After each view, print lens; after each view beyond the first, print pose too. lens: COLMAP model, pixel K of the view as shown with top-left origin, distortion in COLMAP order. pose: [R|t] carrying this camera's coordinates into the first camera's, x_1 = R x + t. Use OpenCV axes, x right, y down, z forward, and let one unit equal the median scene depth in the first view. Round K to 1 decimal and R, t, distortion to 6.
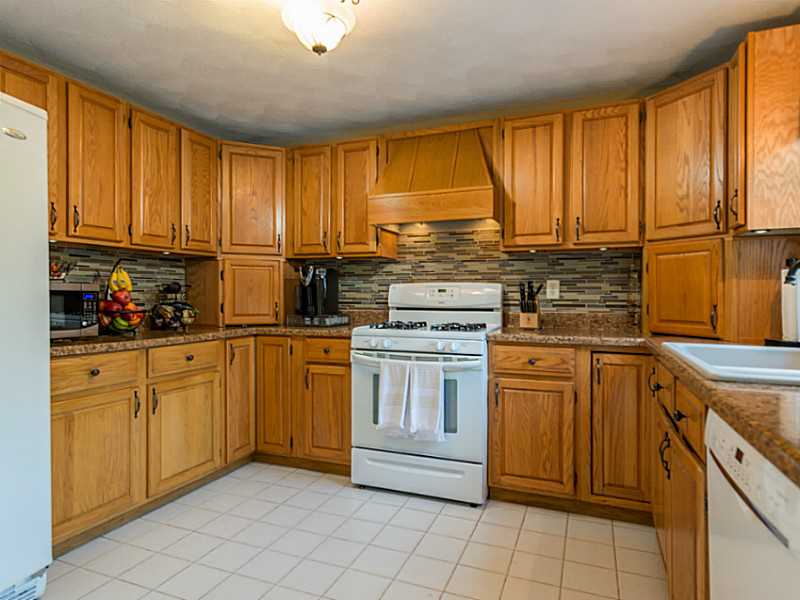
lens RADIAL K [[491.5, 0, 403.2], [0, 491.5, 298.5], [0, 0, 1]] dist [-0.001622, -0.000380]
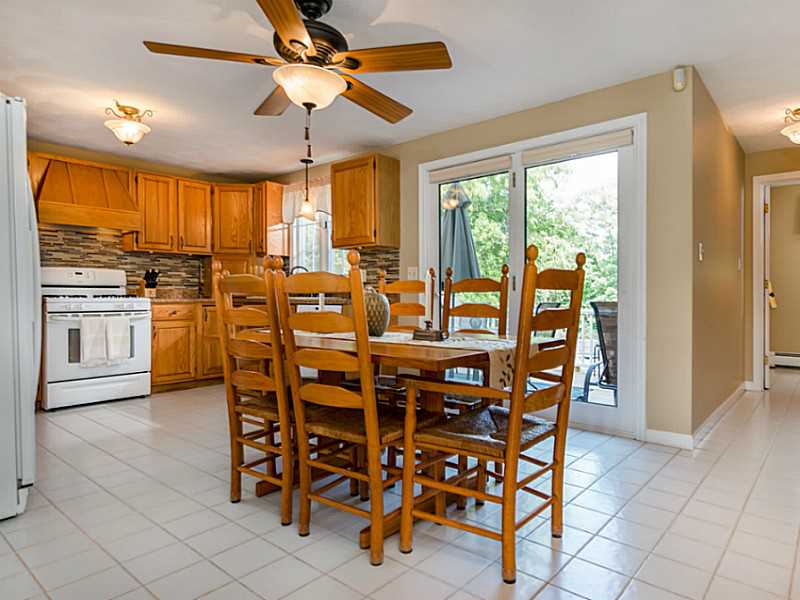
lens RADIAL K [[498.8, 0, 403.0], [0, 498.8, 299.5], [0, 0, 1]] dist [0.000591, -0.000063]
pose [[0.357334, -0.011939, 0.933900, -1.102346], [-0.000364, 0.999916, 0.012922, 0.048007], [-0.933977, -0.004957, 0.357300, -0.461226]]
